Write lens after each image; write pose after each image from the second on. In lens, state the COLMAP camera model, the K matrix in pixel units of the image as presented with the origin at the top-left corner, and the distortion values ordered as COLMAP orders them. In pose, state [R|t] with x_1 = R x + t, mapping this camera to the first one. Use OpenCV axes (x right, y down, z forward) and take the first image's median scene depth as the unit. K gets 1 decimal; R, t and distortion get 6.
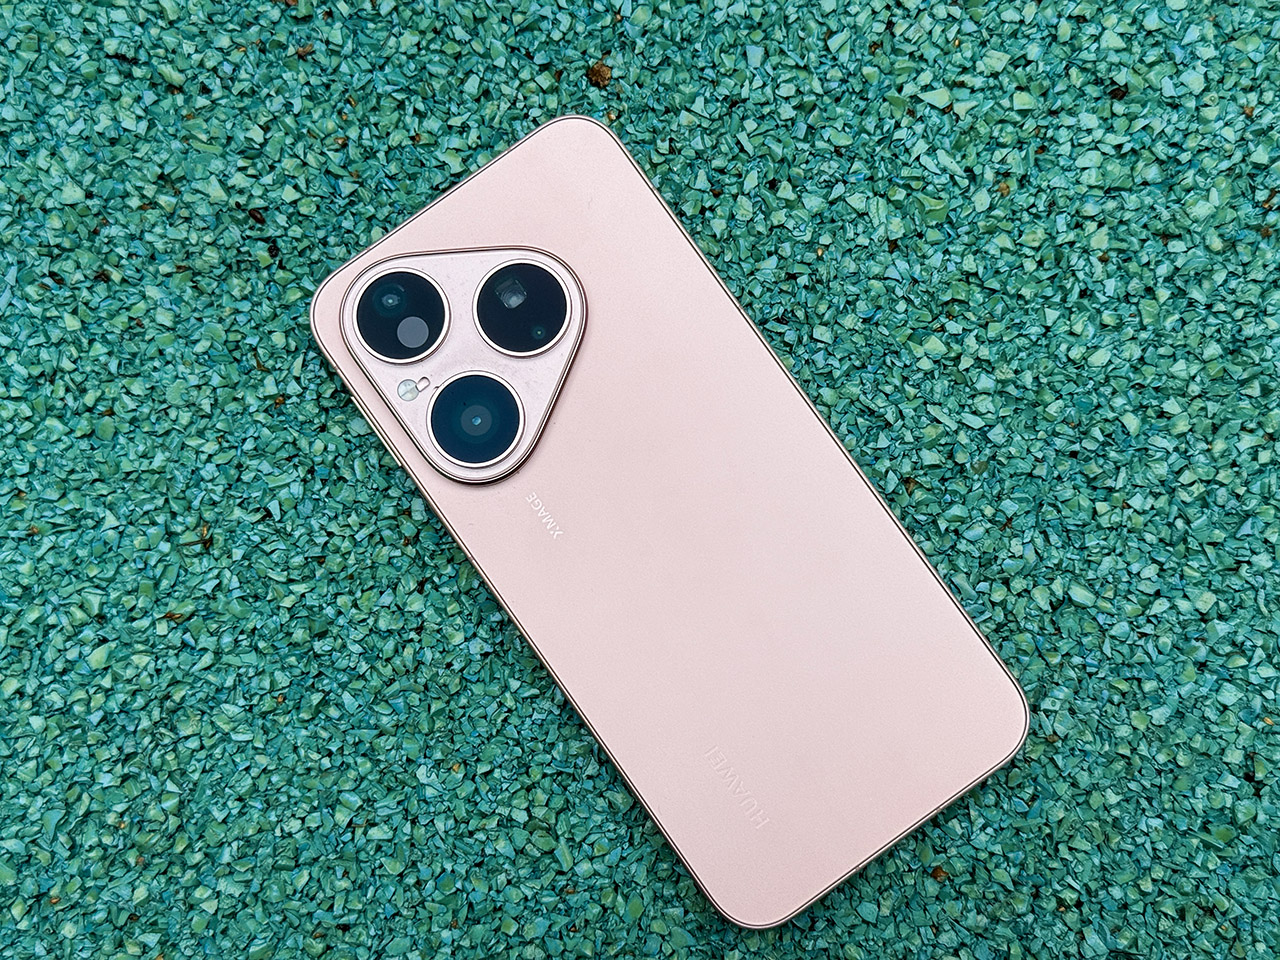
lens RADIAL K [[1816.4, 0, 644.1], [0, 1816.4, 475.1], [0, 0, 1]] dist [0.095229, 0.000000]
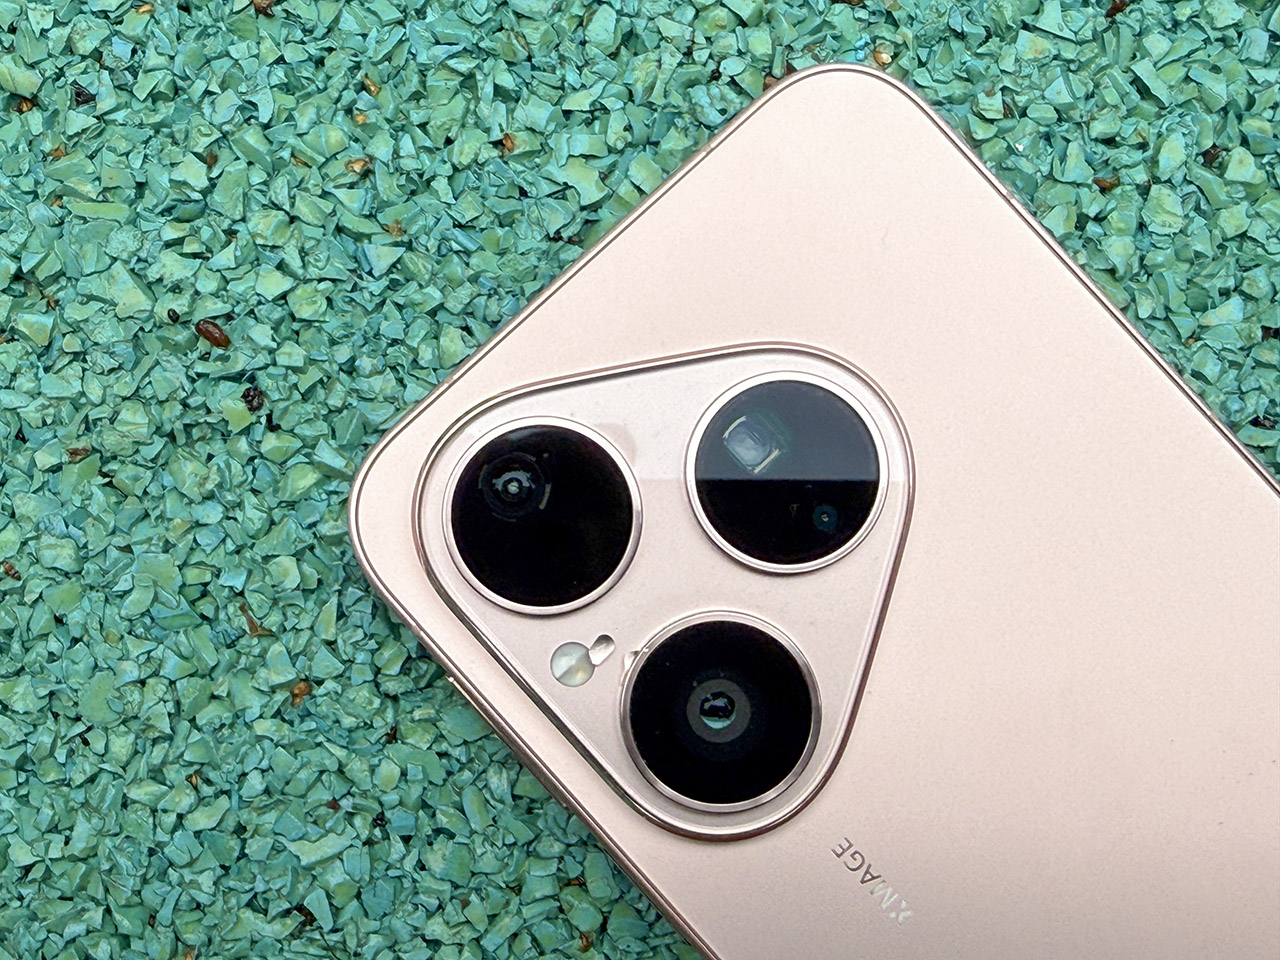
lens RADIAL K [[1814.2, 0, 638.5], [0, 1814.2, 483.5], [0, 0, 1]] dist [-0.002635, 0.000000]
pose [[0.993181, -0.114818, 0.020208, -0.109568], [0.113681, 0.992233, 0.050492, -0.112512], [-0.025848, -0.047851, 0.998520, 0.492711]]
